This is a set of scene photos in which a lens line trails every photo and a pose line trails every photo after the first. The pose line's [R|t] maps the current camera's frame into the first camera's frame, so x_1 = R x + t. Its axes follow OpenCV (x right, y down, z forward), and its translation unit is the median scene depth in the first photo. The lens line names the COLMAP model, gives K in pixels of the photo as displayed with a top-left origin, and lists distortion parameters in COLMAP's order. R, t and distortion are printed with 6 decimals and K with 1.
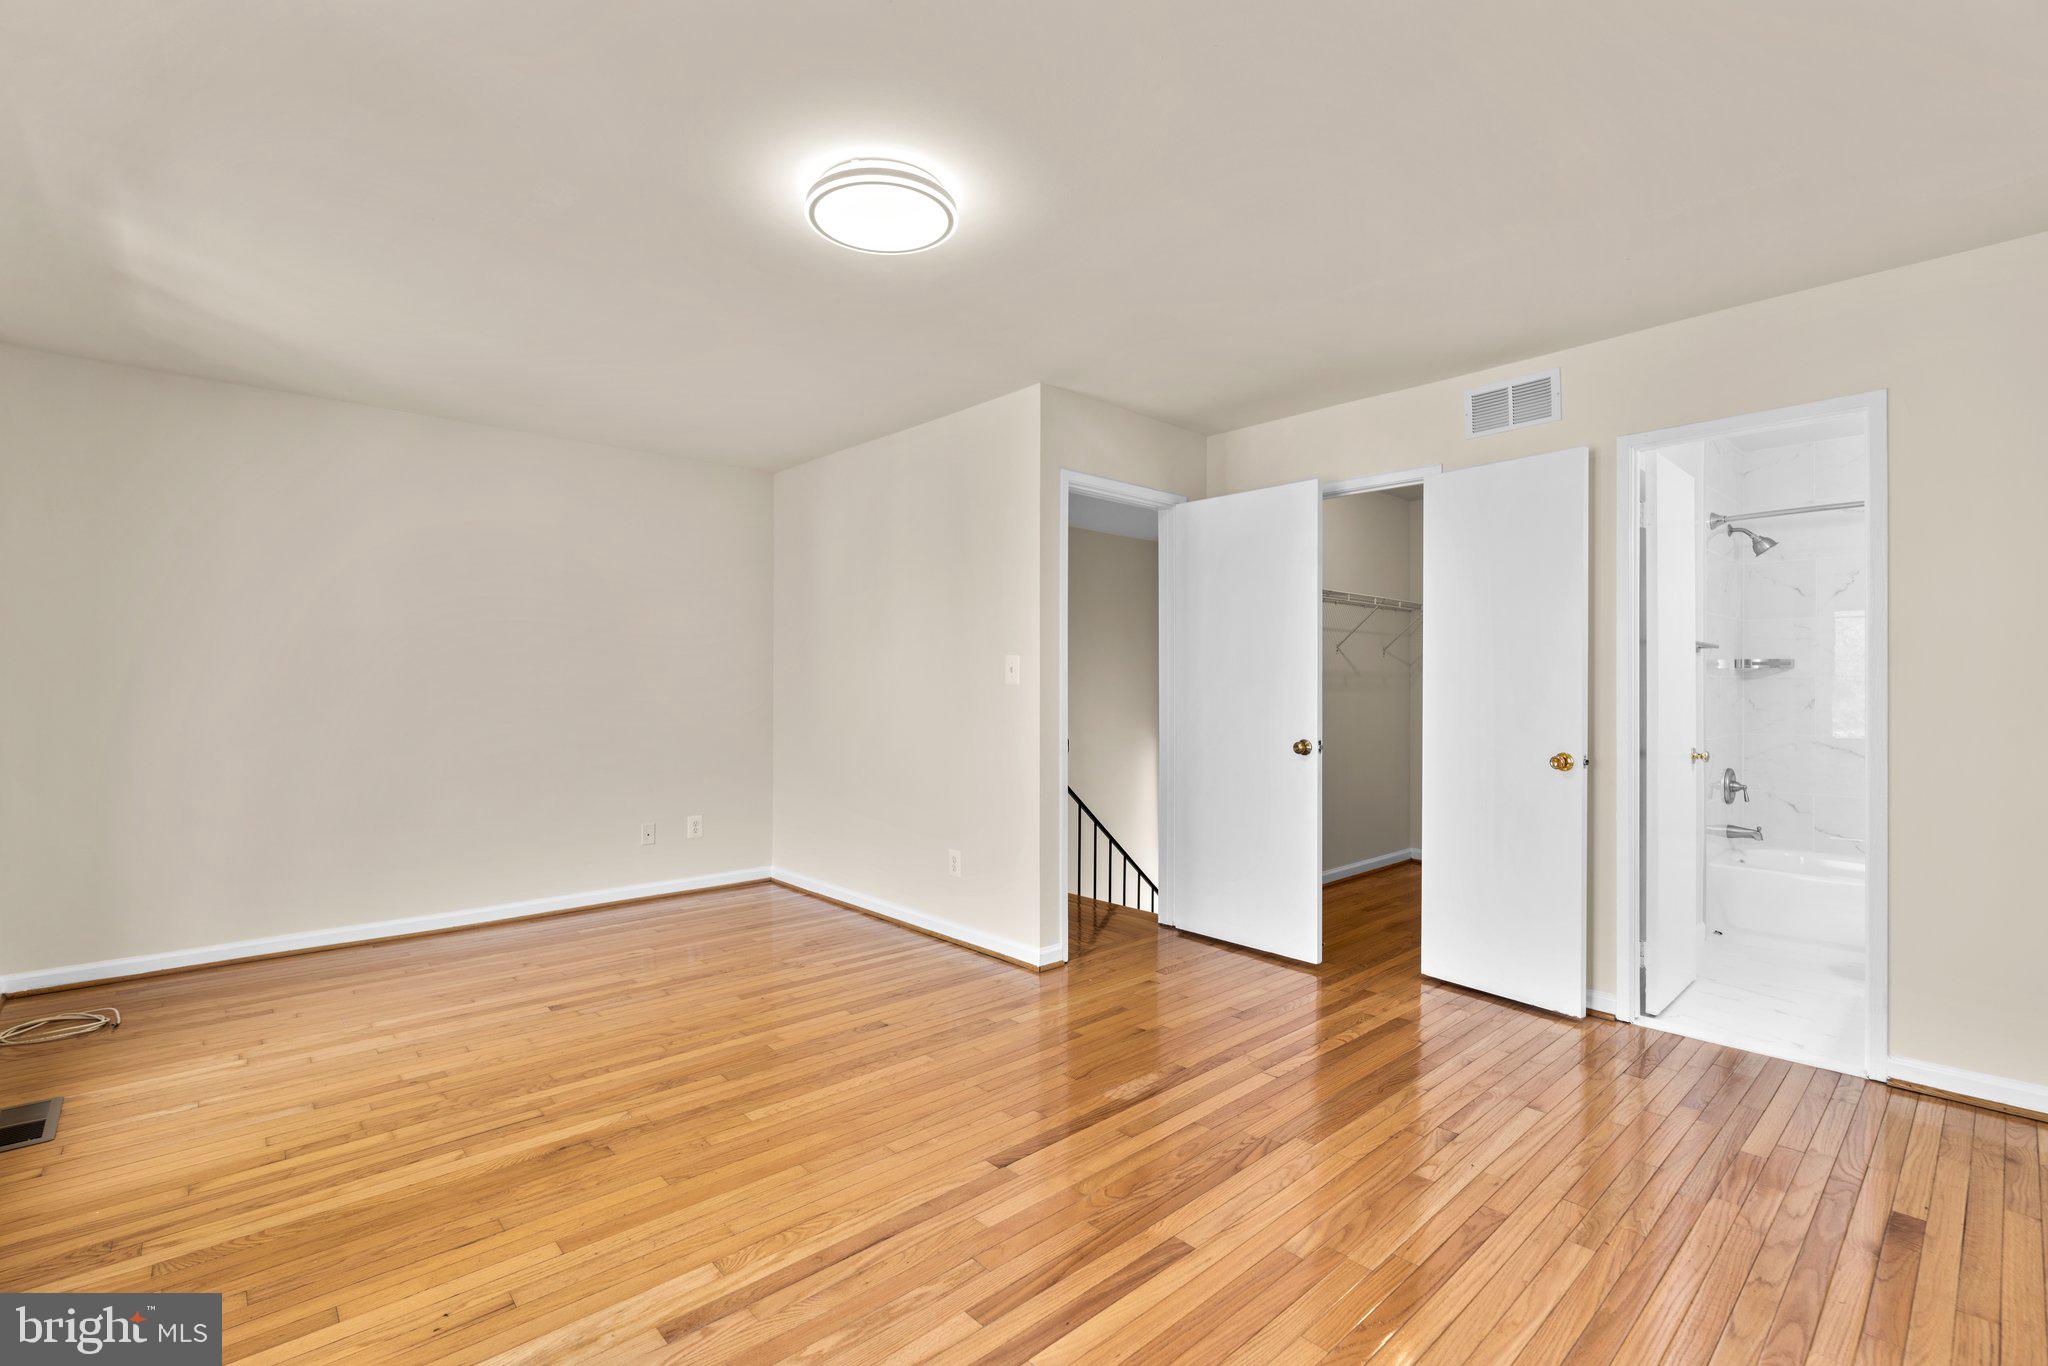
lens RADIAL K [[921.0, 0, 1029.4], [0, 921.0, 684.0], [0, 0, 1]] dist [-0.007861, 0.003297]
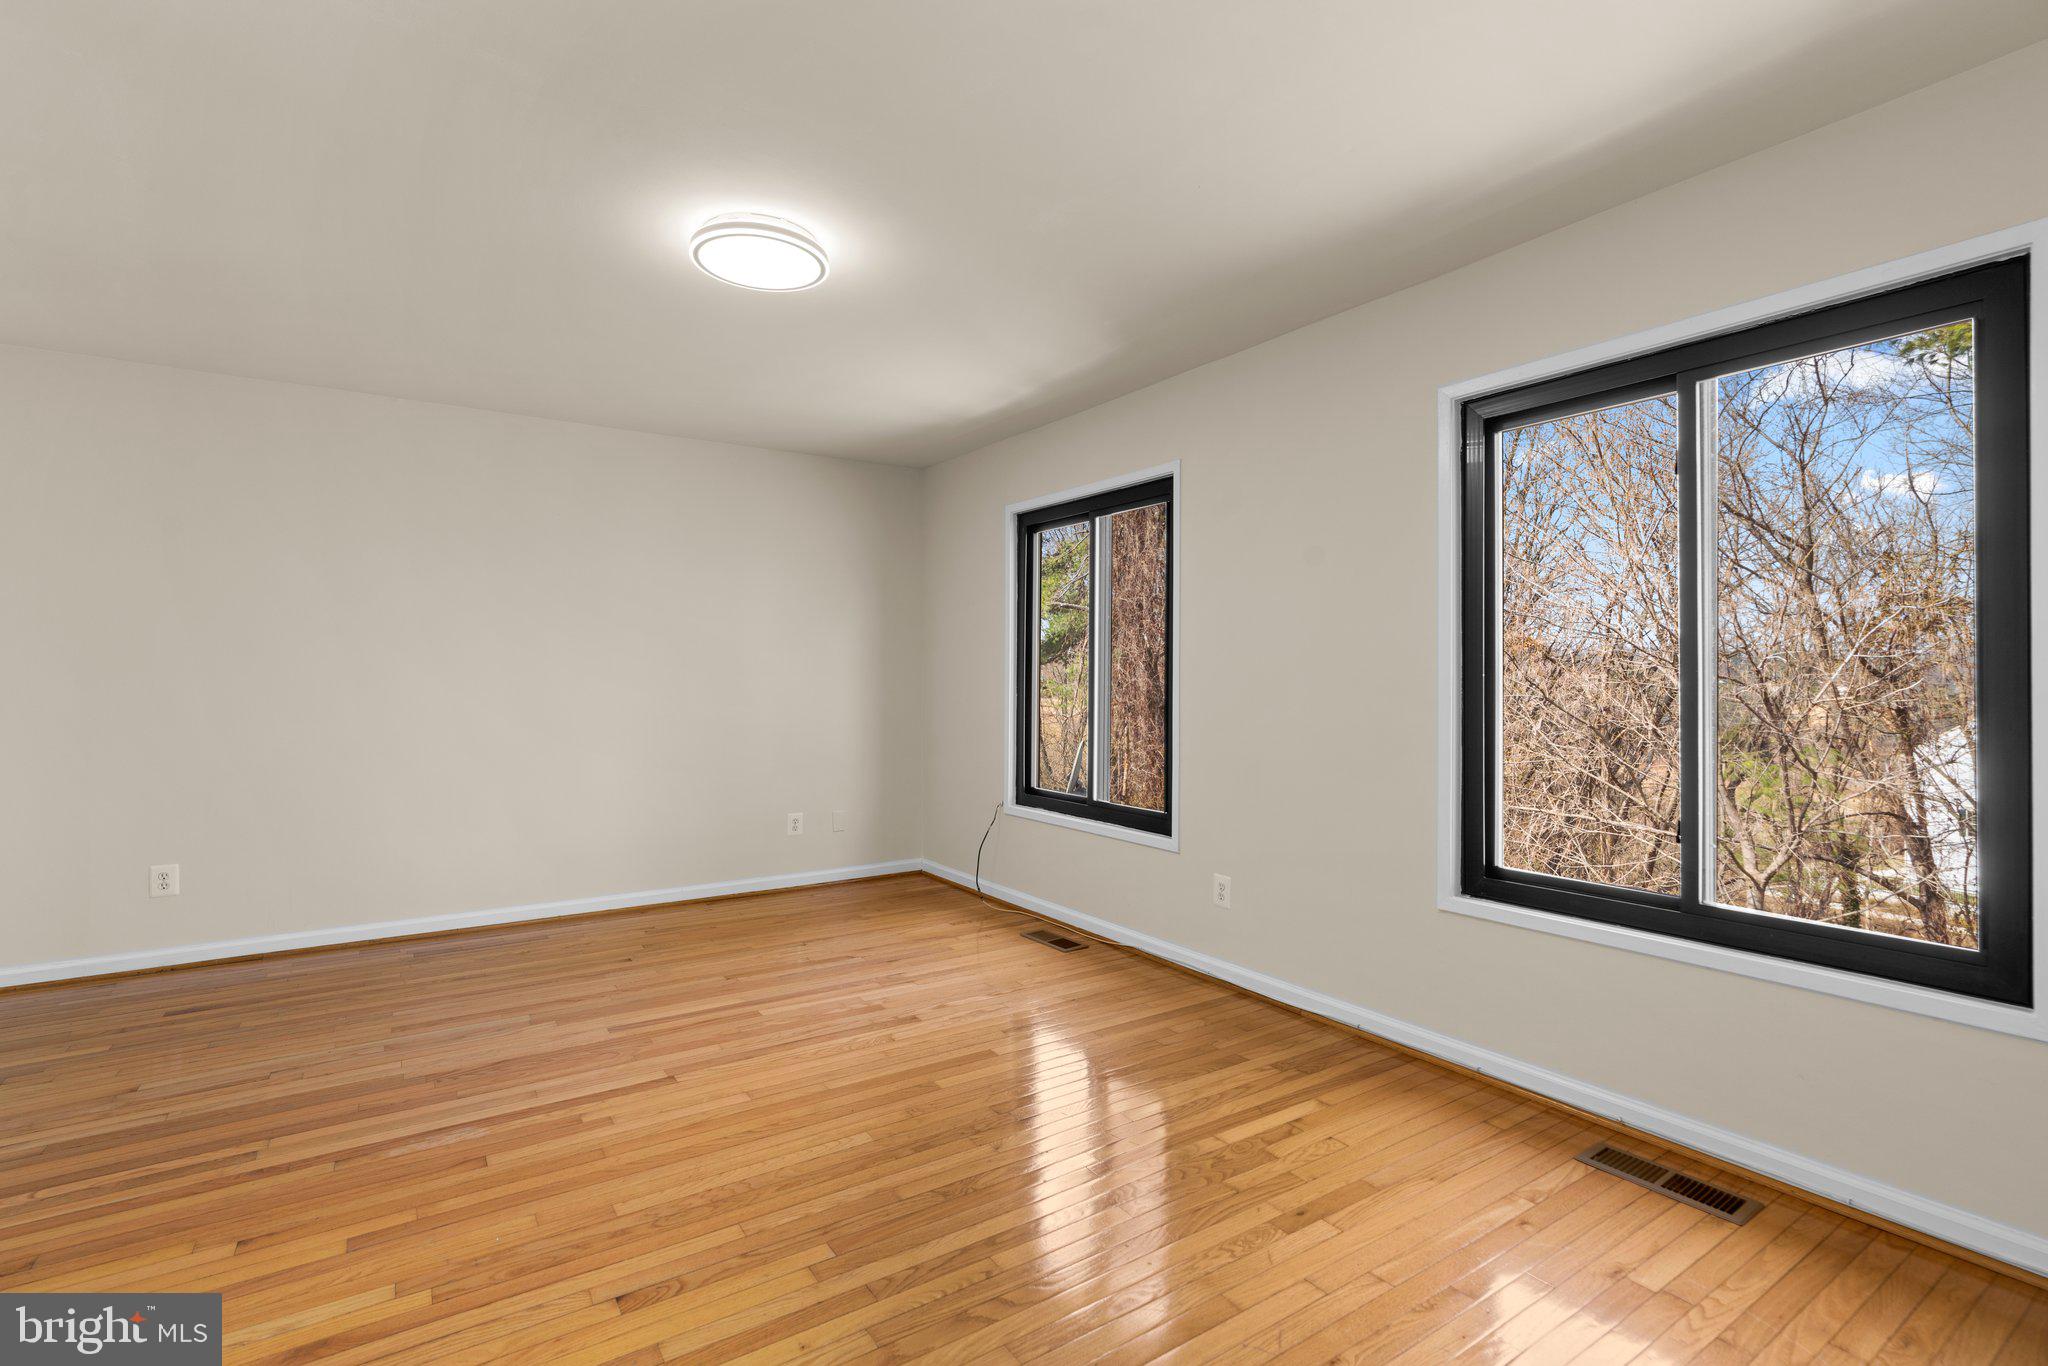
lens RADIAL K [[921.0, 0, 1011.9], [0, 921.0, 674.9], [0, 0, 1]] dist [-0.007861, 0.003297]
pose [[-0.986861, -0.000705, 0.161568, -0.671733], [-0.001871, 0.999973, -0.007065, 0.003882], [-0.161559, -0.007275, -0.986836, 2.132339]]
